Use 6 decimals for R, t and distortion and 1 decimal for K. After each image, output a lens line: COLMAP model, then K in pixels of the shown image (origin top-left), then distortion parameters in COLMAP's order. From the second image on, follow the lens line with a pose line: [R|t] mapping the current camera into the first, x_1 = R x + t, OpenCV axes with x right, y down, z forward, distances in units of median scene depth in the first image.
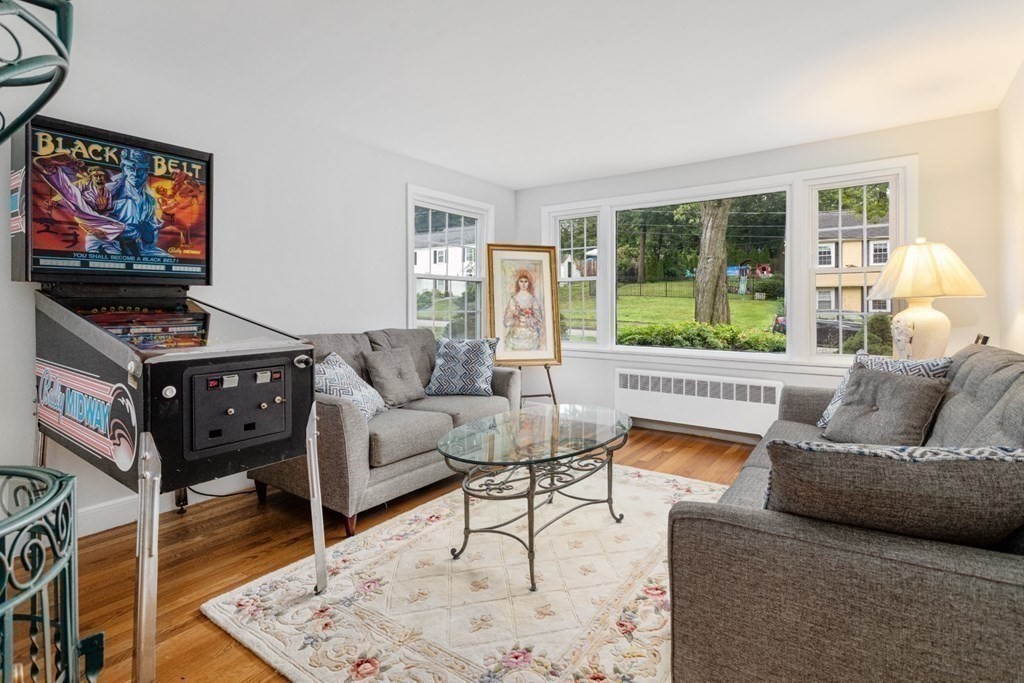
lens RADIAL K [[570.2, 0, 531.6], [0, 570.2, 310.2], [0, 0, 1]] dist [0.002384, 0.003413]
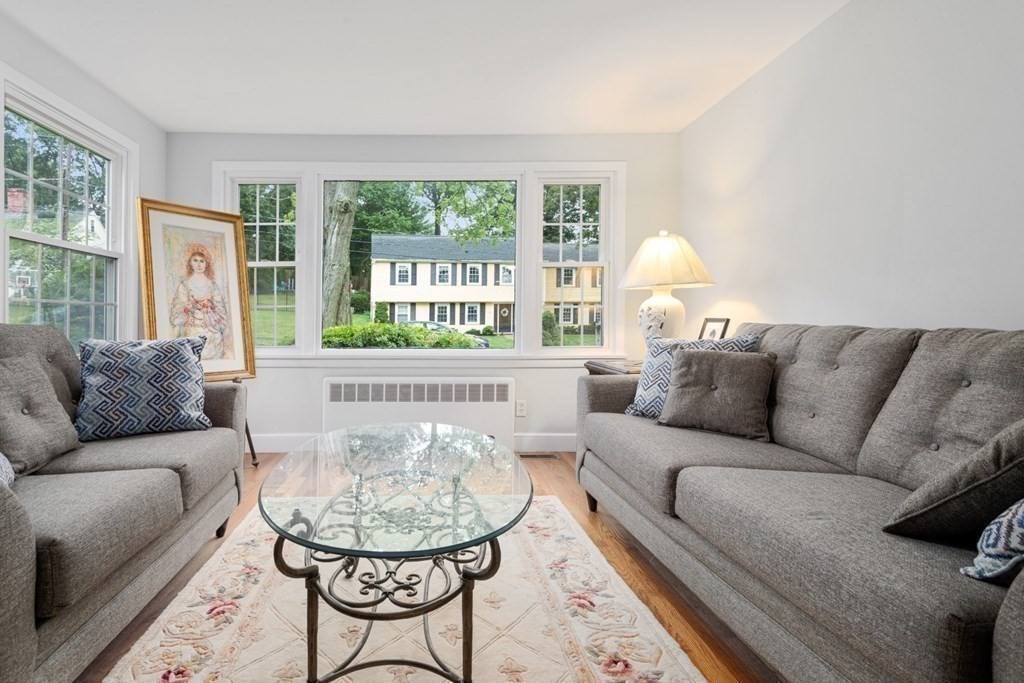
lens RADIAL K [[570.2, 0, 531.6], [0, 570.2, 310.2], [0, 0, 1]] dist [0.002384, 0.003413]
pose [[0.787523, 0.000267, 0.616285, -0.136898], [0.011972, 0.999805, -0.015731, 0.028291], [-0.616169, 0.019767, 0.787366, 0.230871]]
